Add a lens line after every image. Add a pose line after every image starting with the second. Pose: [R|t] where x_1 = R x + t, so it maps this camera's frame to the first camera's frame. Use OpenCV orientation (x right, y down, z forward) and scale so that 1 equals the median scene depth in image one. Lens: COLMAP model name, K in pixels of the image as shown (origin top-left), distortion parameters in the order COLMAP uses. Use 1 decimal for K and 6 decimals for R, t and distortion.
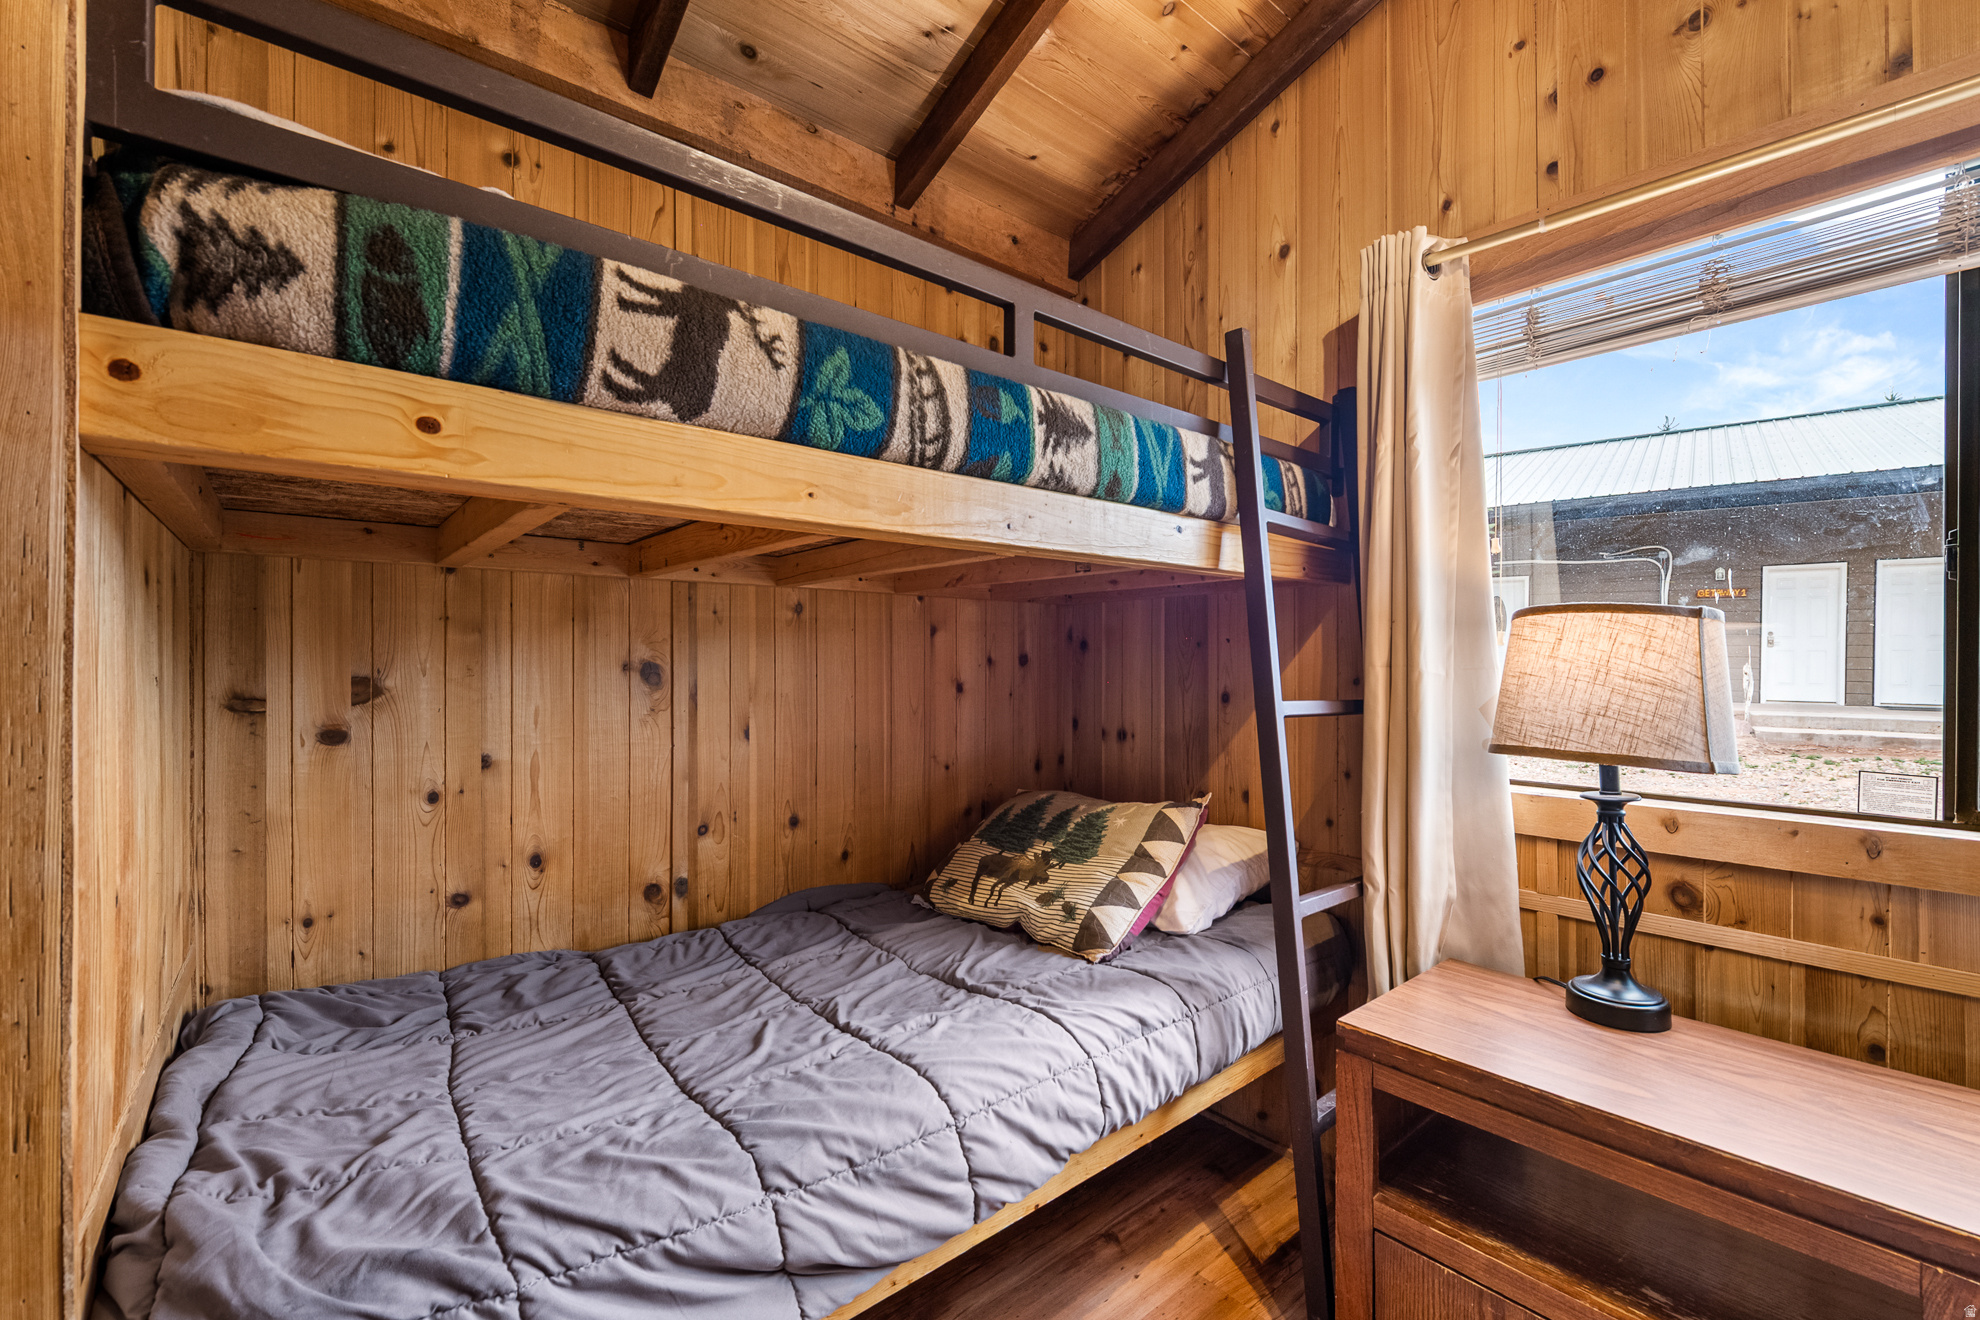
lens RADIAL K [[806.8, 0, 997.7], [0, 806.8, 659.9], [0, 0, 1]] dist [-0.002732, -0.000163]
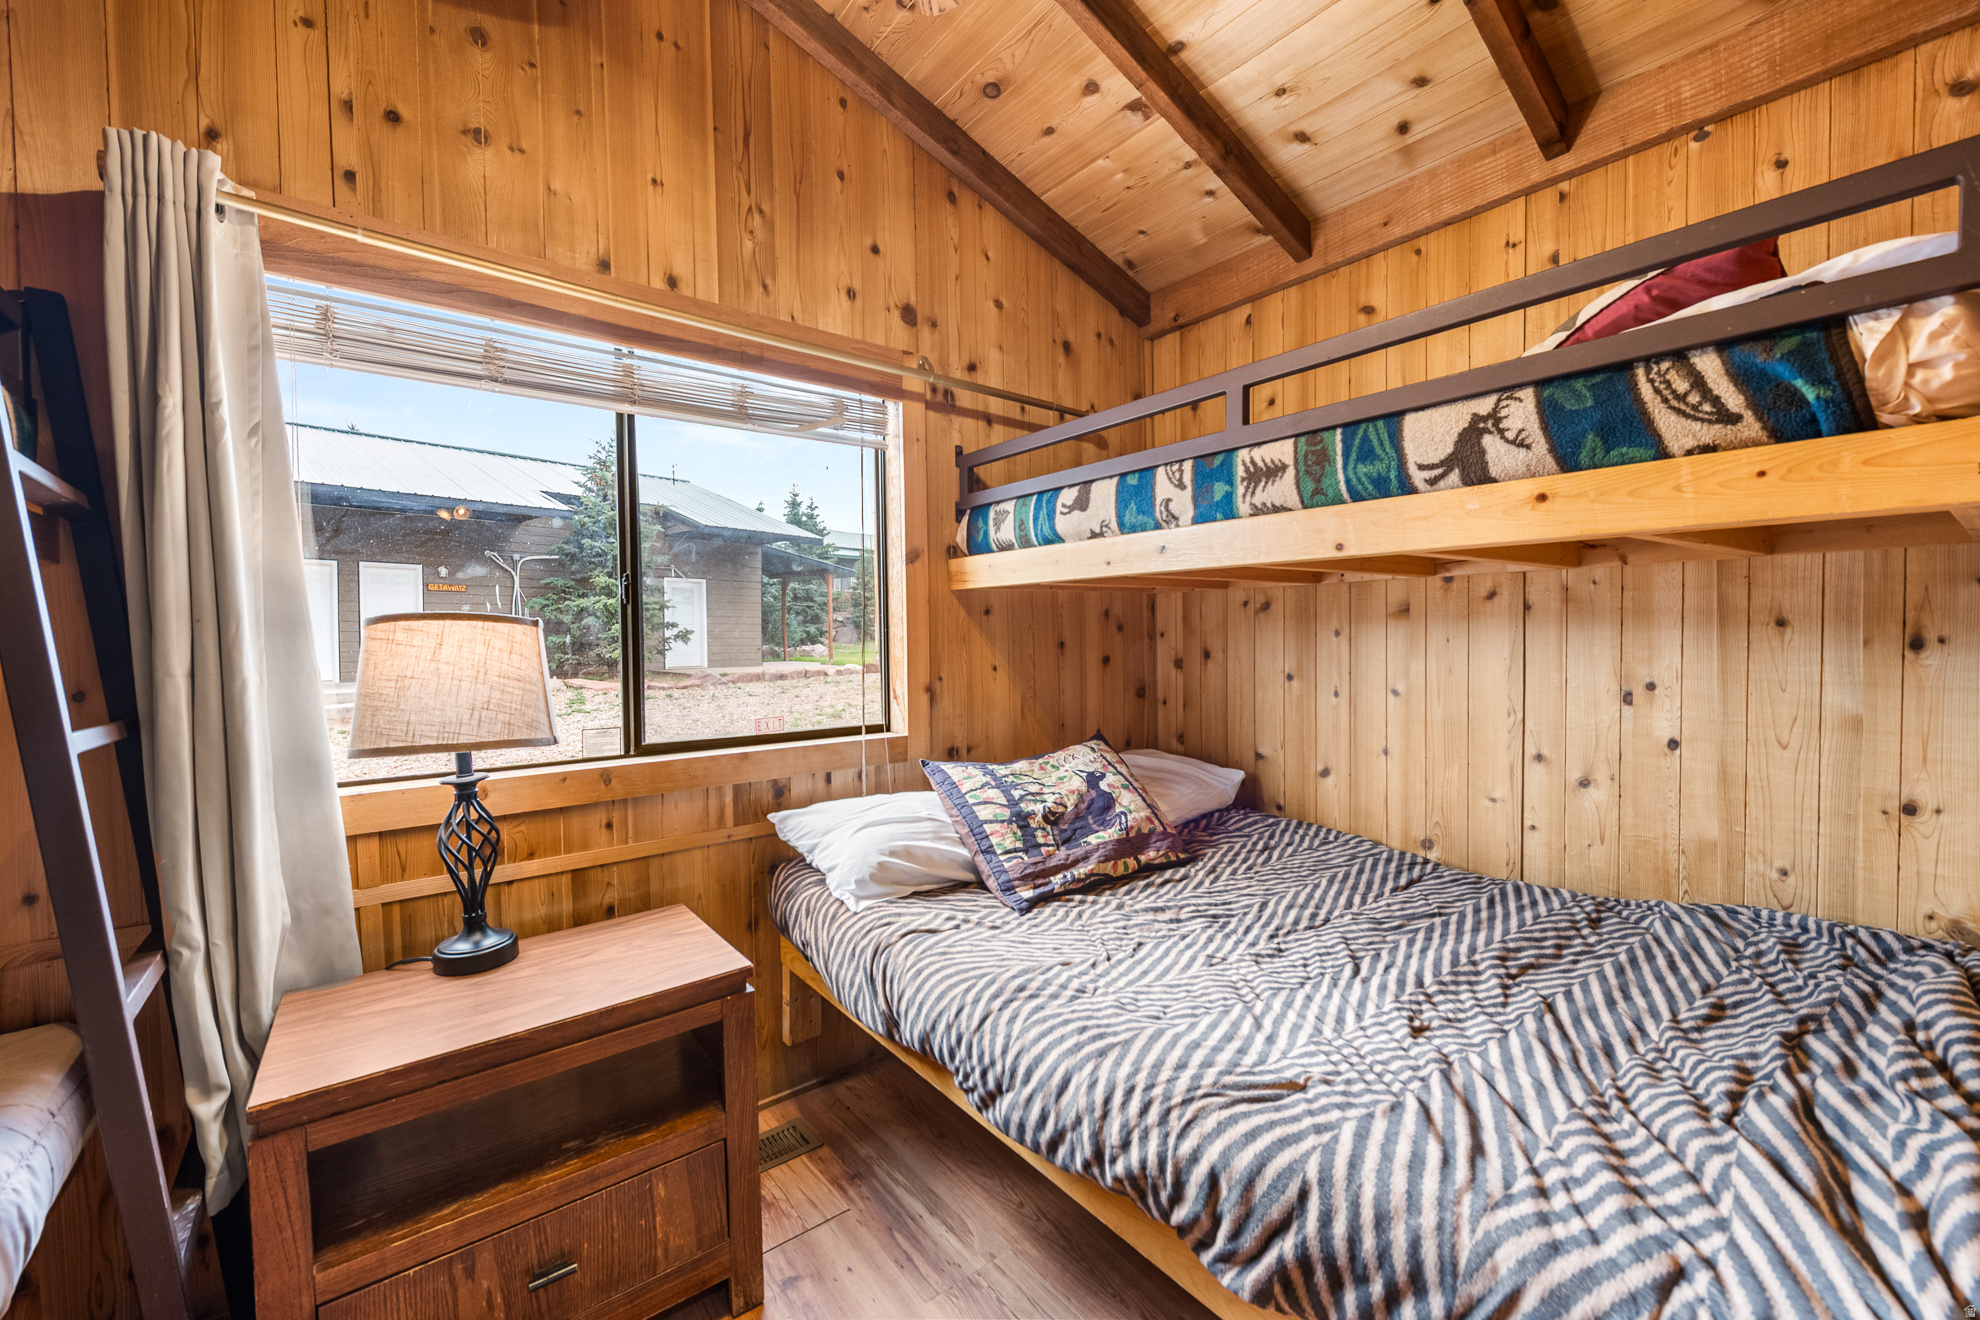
lens RADIAL K [[760.4, 0, 977.6], [0, 760.4, 656.7], [0, 0, 1]] dist [-0.001807, -0.000264]
pose [[0.068701, -0.029158, 0.997211, -0.270983], [0.014603, 0.999495, 0.028219, -0.025106], [-0.997530, 0.012624, 0.069092, 0.182228]]
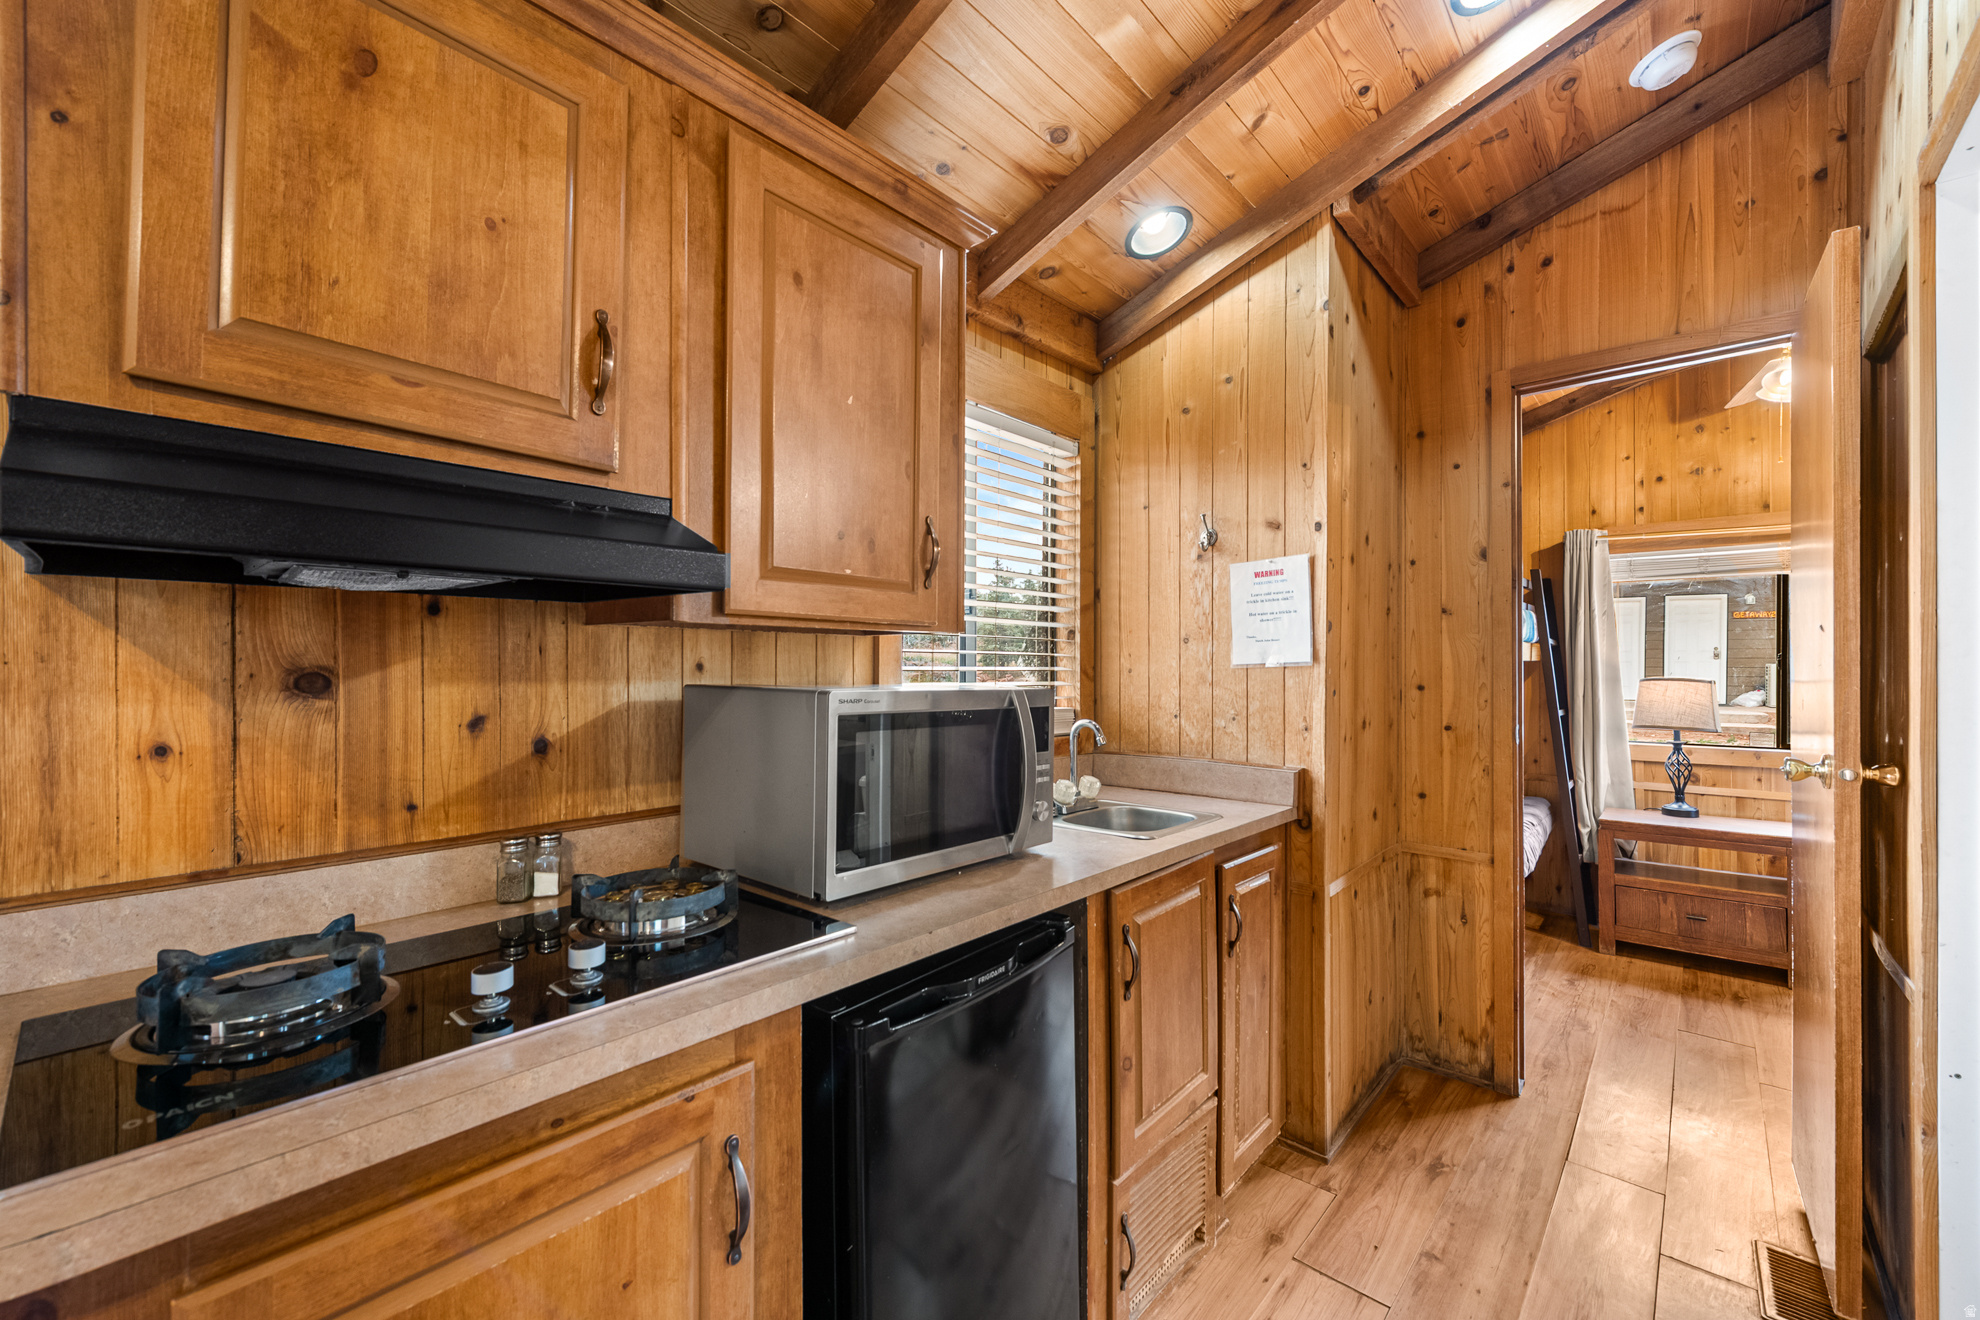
lens RADIAL K [[806.8, 0, 955.9], [0, 806.8, 668.5], [0, 0, 1]] dist [-0.002732, -0.000163]
pose [[0.995643, 0.001090, 0.093237, -2.157888], [-0.000814, 0.999995, -0.002995, -0.090231], [-0.093240, 0.002906, 0.995639, -1.707447]]
